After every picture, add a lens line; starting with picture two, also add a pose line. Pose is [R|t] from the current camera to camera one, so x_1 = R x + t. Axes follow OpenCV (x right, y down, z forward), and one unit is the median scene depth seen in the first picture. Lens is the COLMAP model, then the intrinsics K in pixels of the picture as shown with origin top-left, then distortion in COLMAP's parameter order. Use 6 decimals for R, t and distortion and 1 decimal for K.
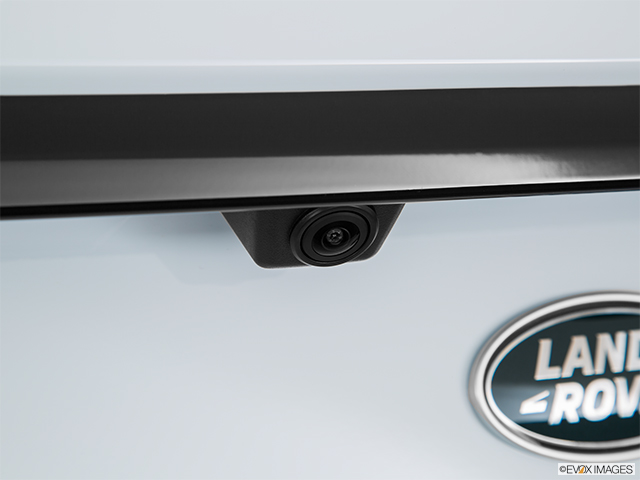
lens RADIAL K [[1787.8, 0, 320.2], [0, 1787.8, 240.3], [0, 0, 1]] dist [0.061459, 0.000000]
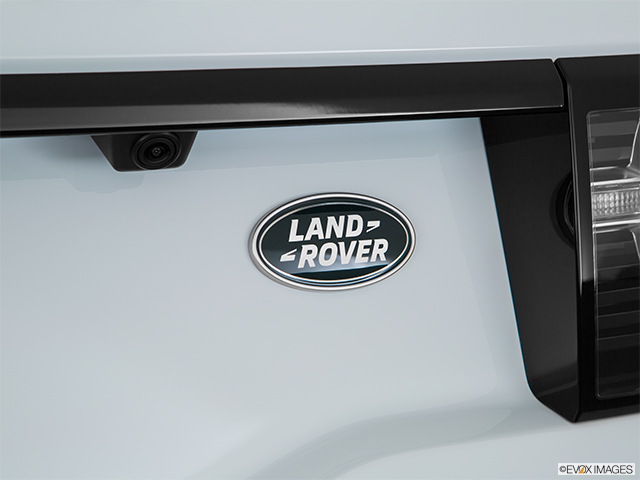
lens RADIAL K [[1882.4, 0, 319.5], [0, 1882.4, 240.0], [0, 0, 1]] dist [-0.669733, 0.000000]
pose [[0.988458, 0.005269, 0.151406, -0.103080], [-0.010626, 0.999345, 0.034595, 0.017275], [-0.151125, -0.035805, 0.987866, -0.639169]]
